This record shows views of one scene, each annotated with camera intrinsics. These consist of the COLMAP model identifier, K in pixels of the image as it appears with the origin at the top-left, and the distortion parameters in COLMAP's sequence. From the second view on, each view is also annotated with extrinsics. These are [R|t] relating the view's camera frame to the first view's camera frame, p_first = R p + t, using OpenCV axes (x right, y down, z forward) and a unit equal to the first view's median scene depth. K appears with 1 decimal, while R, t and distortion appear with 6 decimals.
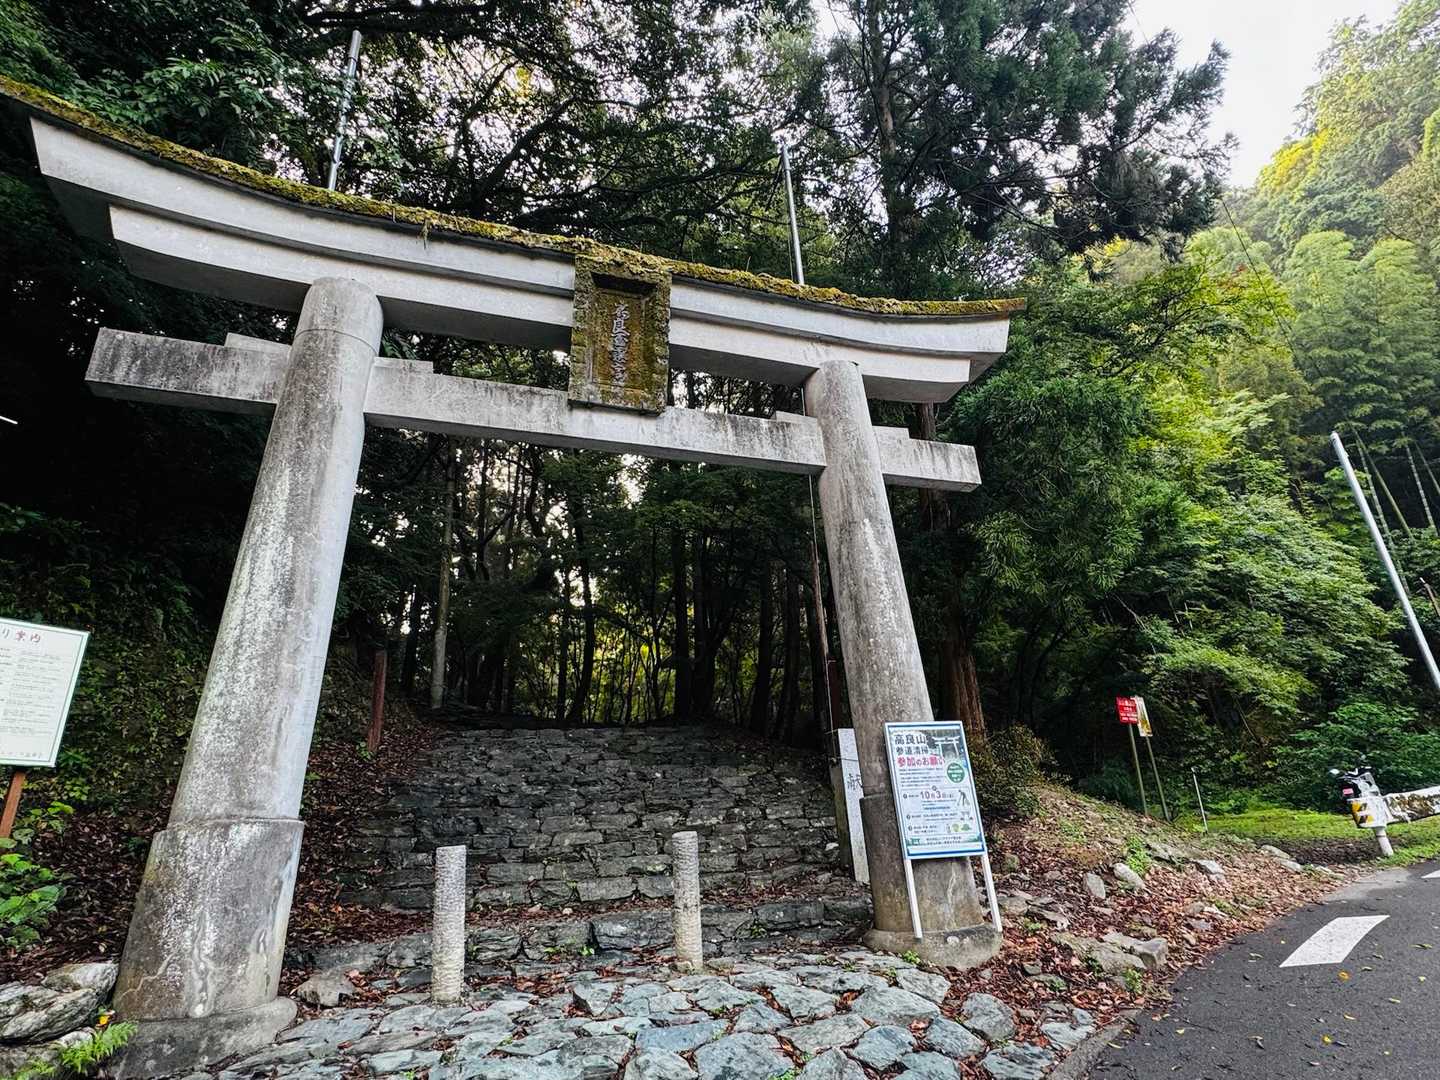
lens RADIAL K [[902.5, 0, 740.3], [0, 902.5, 534.9], [0, 0, 1]] dist [0.002605, -0.000972]
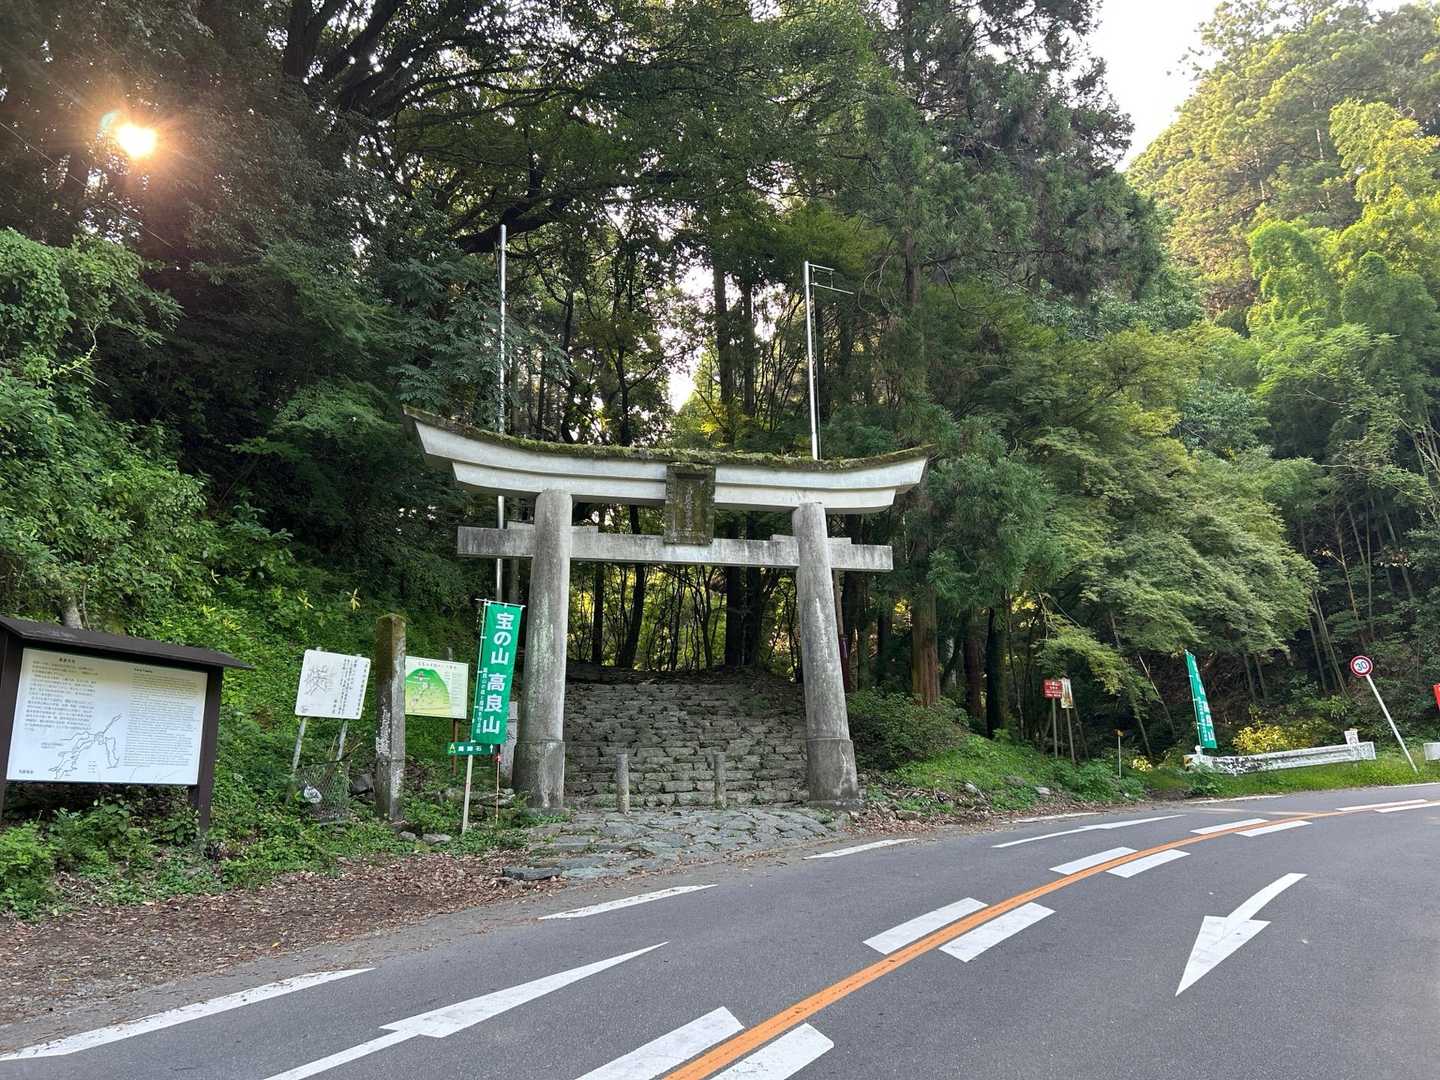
lens RADIAL K [[1153.2, 0, 722.8], [0, 1153.2, 593.4], [0, 0, 1]] dist [0.274489, -0.379264]
pose [[0.996757, 0.019219, -0.078147, 0.125340], [-0.007047, 0.988180, 0.153139, -0.381319], [0.080166, -0.152091, 0.985110, -1.348187]]
